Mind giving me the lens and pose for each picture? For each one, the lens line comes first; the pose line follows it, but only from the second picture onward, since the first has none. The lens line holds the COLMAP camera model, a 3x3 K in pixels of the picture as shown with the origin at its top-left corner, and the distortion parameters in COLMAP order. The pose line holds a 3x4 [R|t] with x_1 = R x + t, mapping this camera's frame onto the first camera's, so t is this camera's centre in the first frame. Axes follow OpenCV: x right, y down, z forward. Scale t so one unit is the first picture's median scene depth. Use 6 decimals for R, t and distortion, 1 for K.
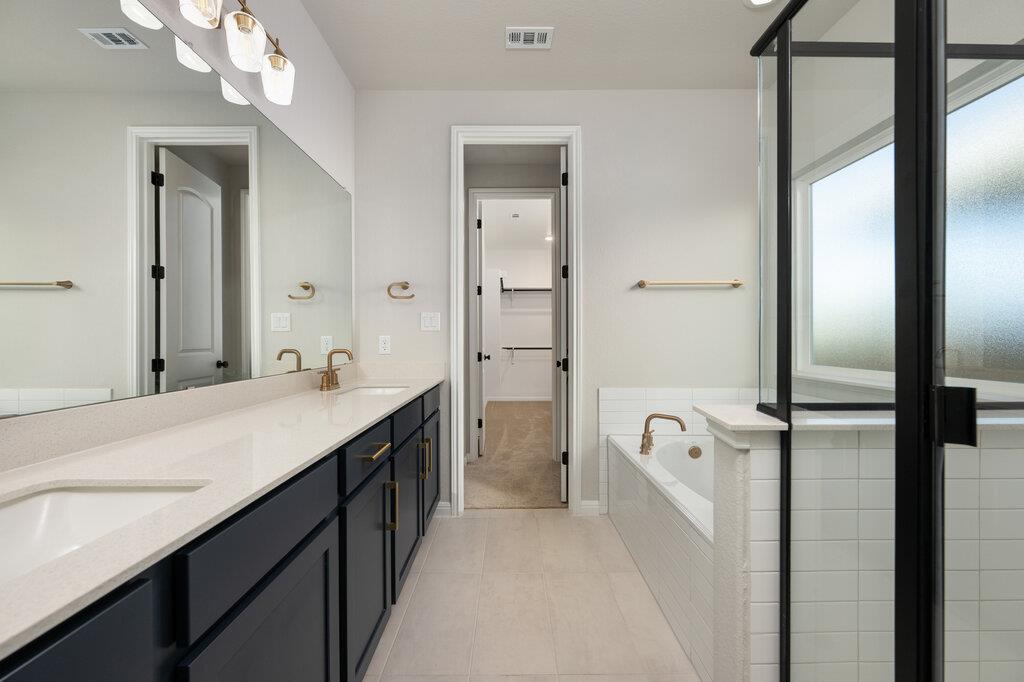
lens RADIAL K [[407.9, 0, 510.4], [0, 407.9, 342.3], [0, 0, 1]] dist [0.000462, 0.000018]
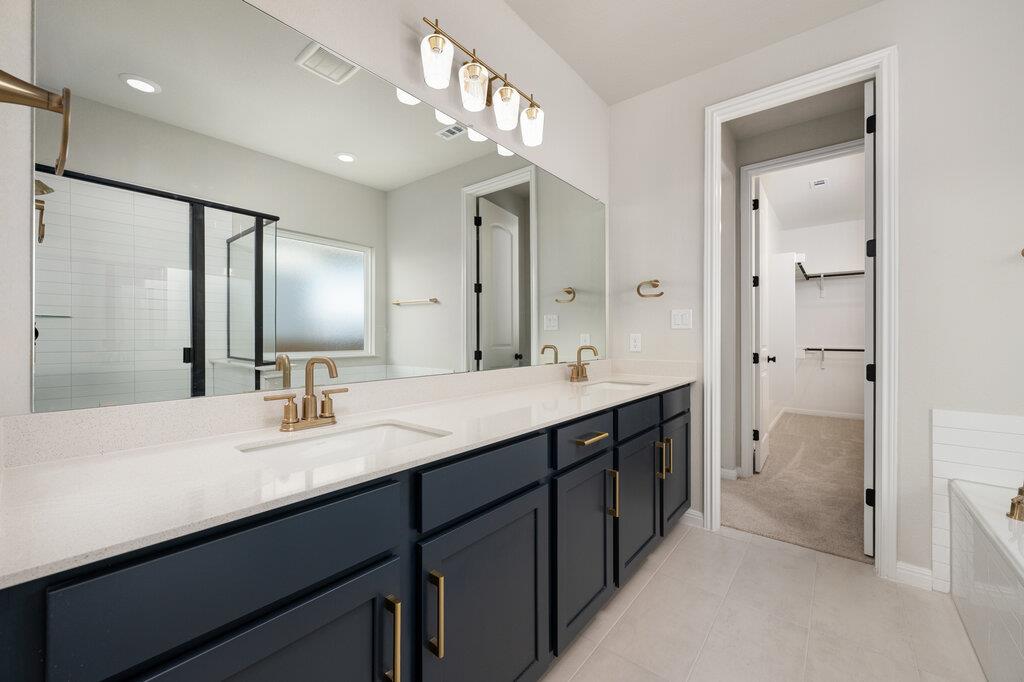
lens RADIAL K [[407.9, 0, 510.4], [0, 407.9, 342.3], [0, 0, 1]] dist [0.000462, 0.000018]
pose [[0.769874, 0.012655, -0.638071, 0.107181], [-0.009645, 0.999920, 0.008194, -0.000353], [0.638123, -0.000154, 0.769934, 0.002752]]
